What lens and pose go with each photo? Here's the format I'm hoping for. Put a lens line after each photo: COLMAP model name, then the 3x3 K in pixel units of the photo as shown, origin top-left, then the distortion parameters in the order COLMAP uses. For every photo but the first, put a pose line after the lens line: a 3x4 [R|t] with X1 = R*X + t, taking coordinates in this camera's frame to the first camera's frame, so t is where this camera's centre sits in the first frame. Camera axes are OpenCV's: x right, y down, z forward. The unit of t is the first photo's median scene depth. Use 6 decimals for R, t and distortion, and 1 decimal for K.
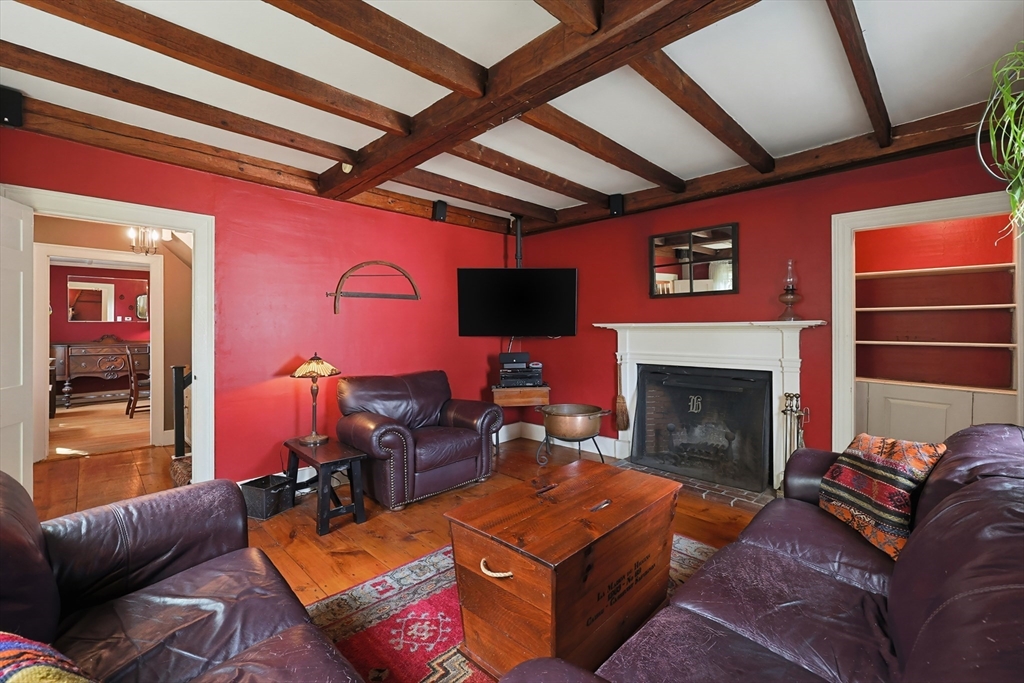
lens RADIAL K [[442.4, 0, 525.8], [0, 442.4, 330.3], [0, 0, 1]] dist [-0.000603, 0.000080]
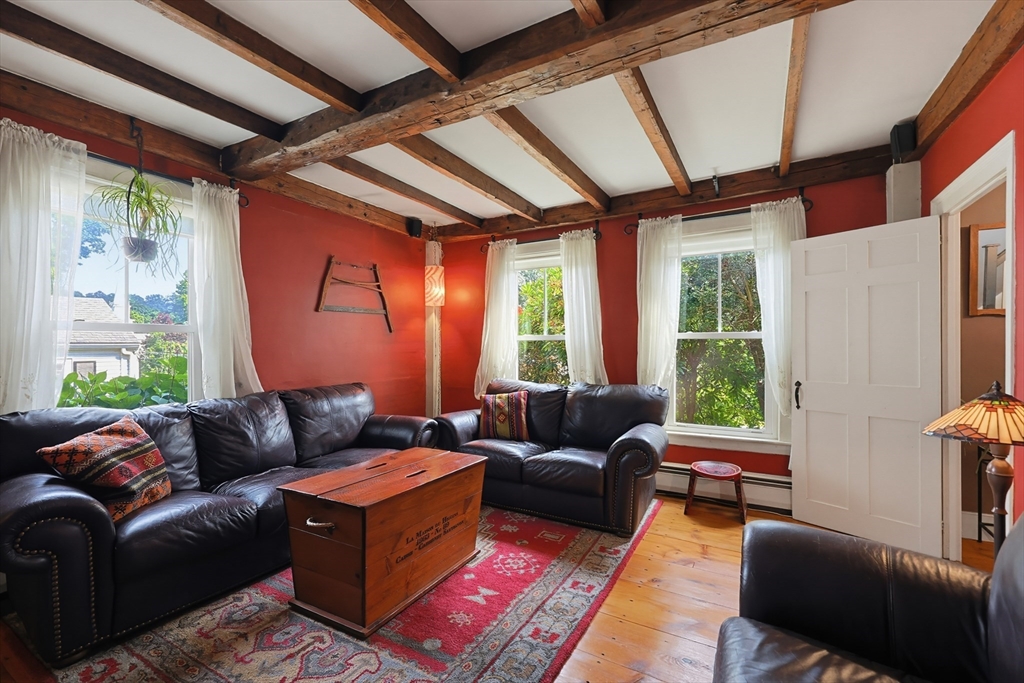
lens RADIAL K [[432.5, 0, 512.0], [0, 432.5, 341.5], [0, 0, 1]] dist [0.000840, 0.000019]
pose [[-0.972416, -0.003876, -0.233221, 0.041551], [-0.001902, 0.999960, -0.008690, 0.016820], [0.233245, -0.008006, -0.972385, 1.232553]]
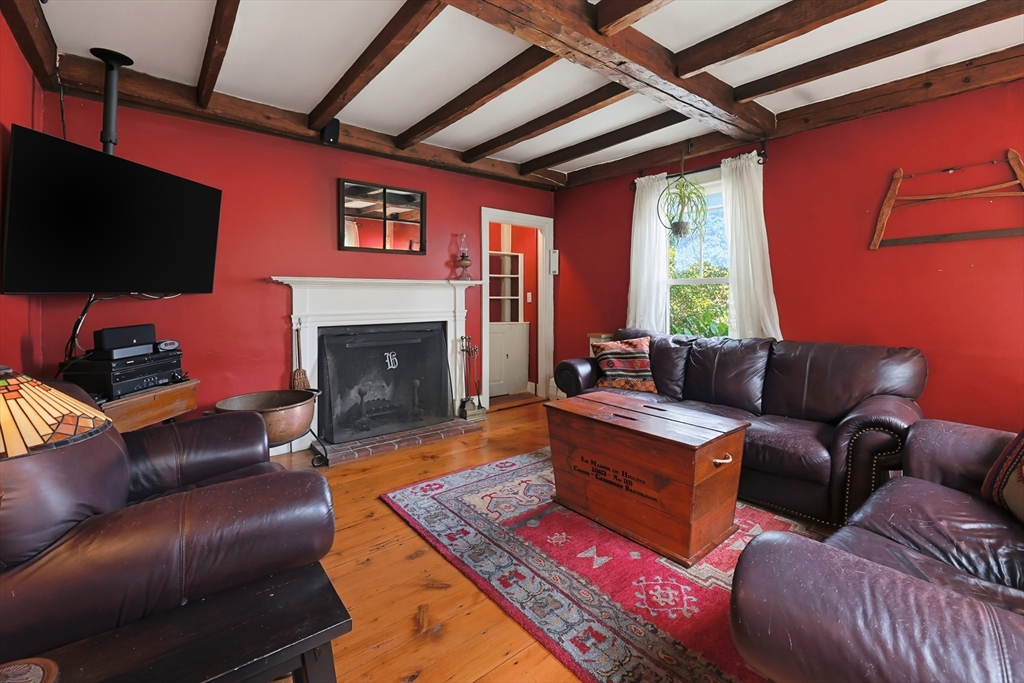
lens RADIAL K [[447.0, 0, 526.5], [0, 447.0, 296.6], [0, 0, 1]] dist [0.000130, 0.000028]
pose [[0.106339, -0.002284, 0.994327, -0.662239], [0.001455, 0.999997, 0.002142, 0.022219], [-0.994329, 0.001219, 0.106342, 0.650995]]
